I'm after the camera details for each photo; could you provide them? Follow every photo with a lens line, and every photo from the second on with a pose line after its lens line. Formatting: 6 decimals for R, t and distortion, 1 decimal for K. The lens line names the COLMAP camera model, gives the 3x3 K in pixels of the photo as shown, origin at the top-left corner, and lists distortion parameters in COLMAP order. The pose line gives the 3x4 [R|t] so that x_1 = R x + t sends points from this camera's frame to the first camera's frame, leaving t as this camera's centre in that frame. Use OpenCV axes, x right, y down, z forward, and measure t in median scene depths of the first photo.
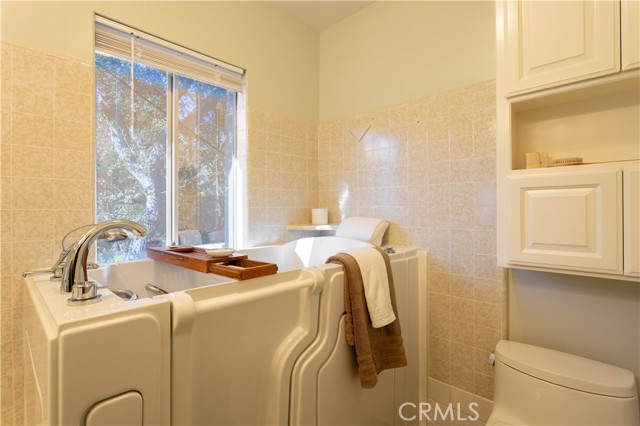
lens RADIAL K [[306.8, 0, 320.0], [0, 306.8, 213.0], [0, 0, 1]] dist [-0.005297, -0.000585]
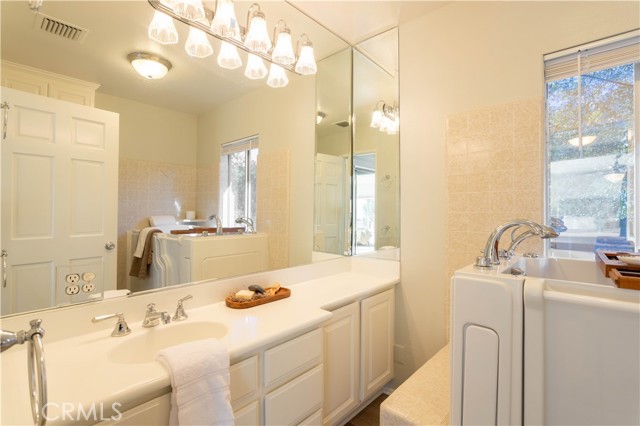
lens RADIAL K [[306.8, 0, 320.0], [0, 306.8, 213.0], [0, 0, 1]] dist [-0.005297, -0.000585]
pose [[0.039114, 0.000625, -0.999235, 0.512695], [-0.003903, 0.999992, 0.000473, -0.004775], [0.999227, 0.003882, 0.039116, 0.040967]]
